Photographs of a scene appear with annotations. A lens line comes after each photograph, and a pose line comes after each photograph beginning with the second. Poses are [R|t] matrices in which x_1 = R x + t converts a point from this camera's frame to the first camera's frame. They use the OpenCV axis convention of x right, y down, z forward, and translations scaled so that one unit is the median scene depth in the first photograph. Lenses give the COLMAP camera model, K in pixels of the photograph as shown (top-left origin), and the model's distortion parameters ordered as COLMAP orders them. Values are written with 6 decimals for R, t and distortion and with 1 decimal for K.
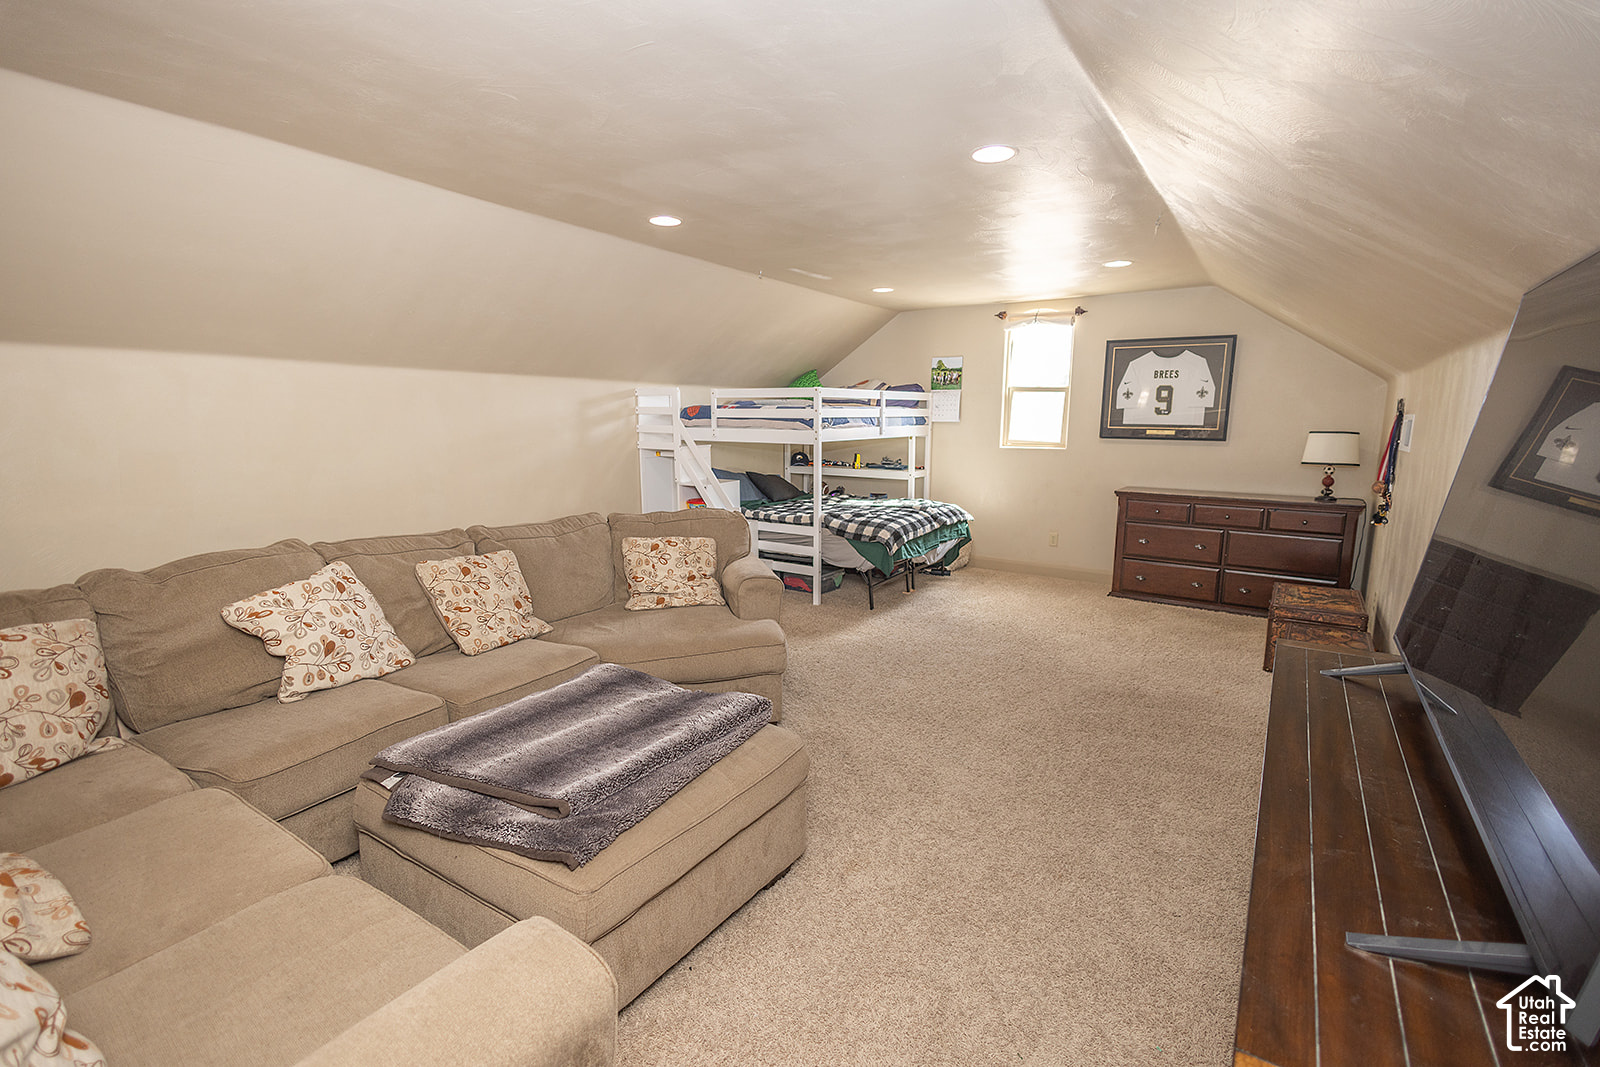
lens RADIAL K [[733.7, 0, 798.4], [0, 733.7, 535.8], [0, 0, 1]] dist [0.008490, -0.000098]
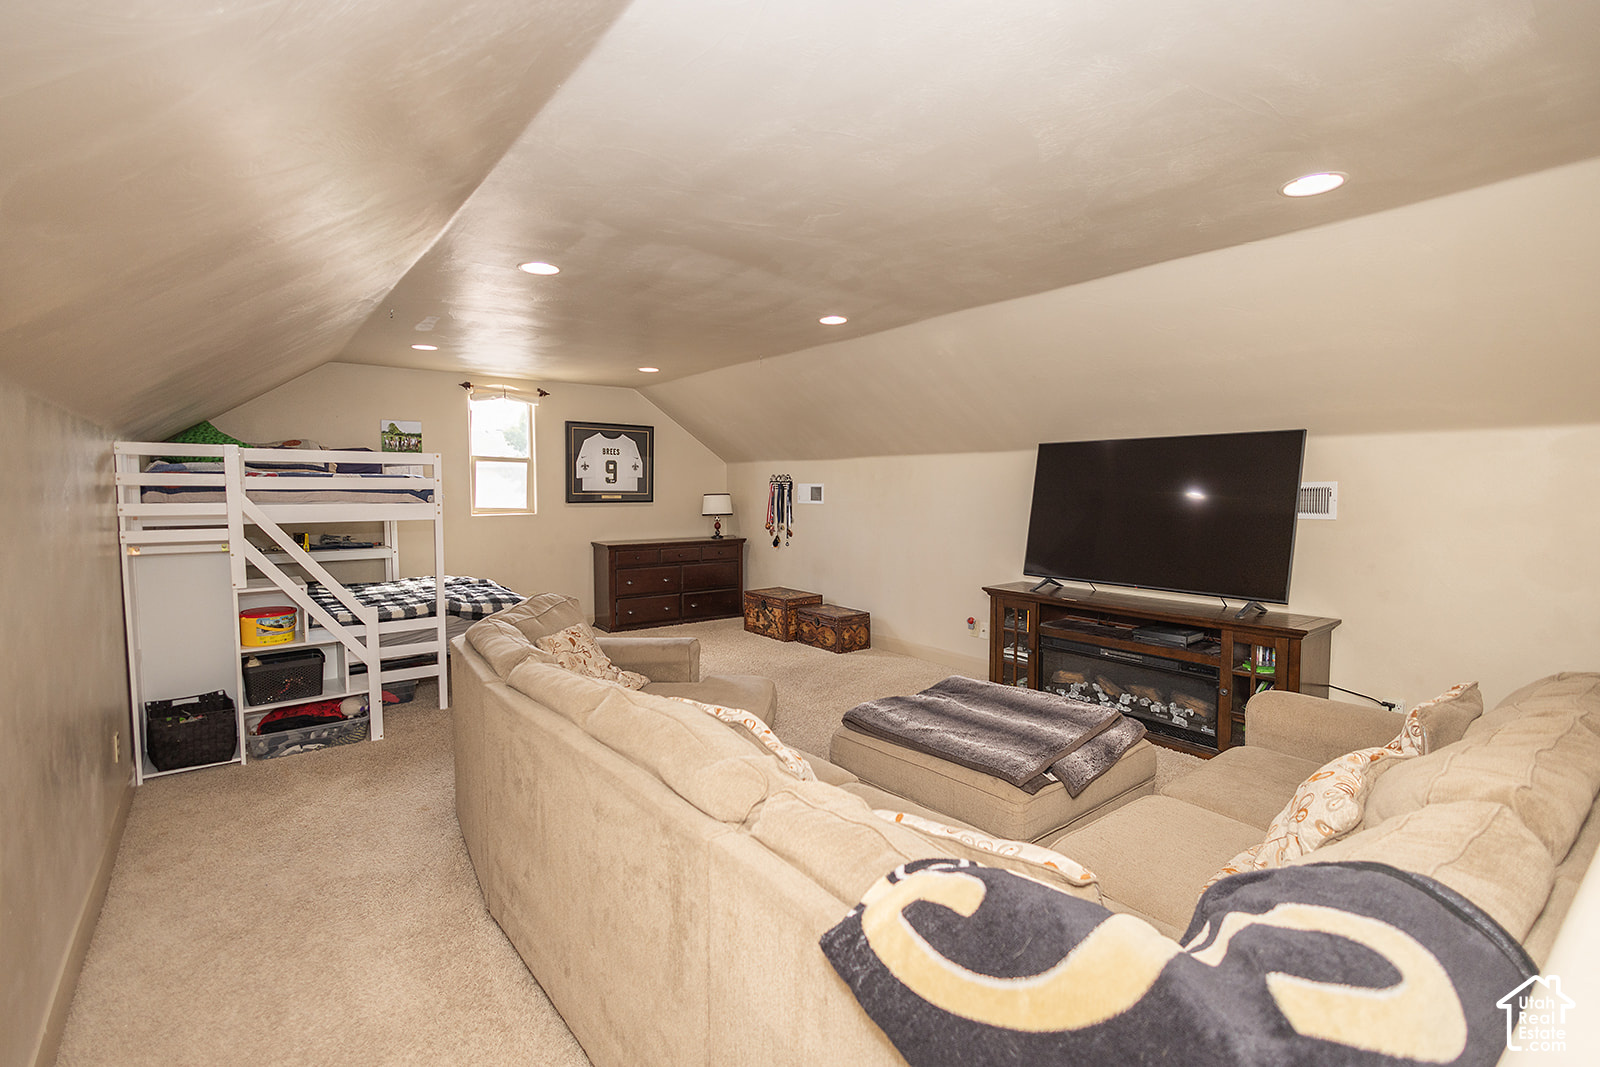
lens RADIAL K [[733.7, 0, 798.4], [0, 733.7, 533.8], [0, 0, 1]] dist [0.008490, -0.000098]
pose [[0.308242, -0.069750, 0.948748, -0.608504], [0.151165, 0.988228, 0.023540, -0.059713], [-0.939221, 0.136162, 0.315157, 0.312709]]
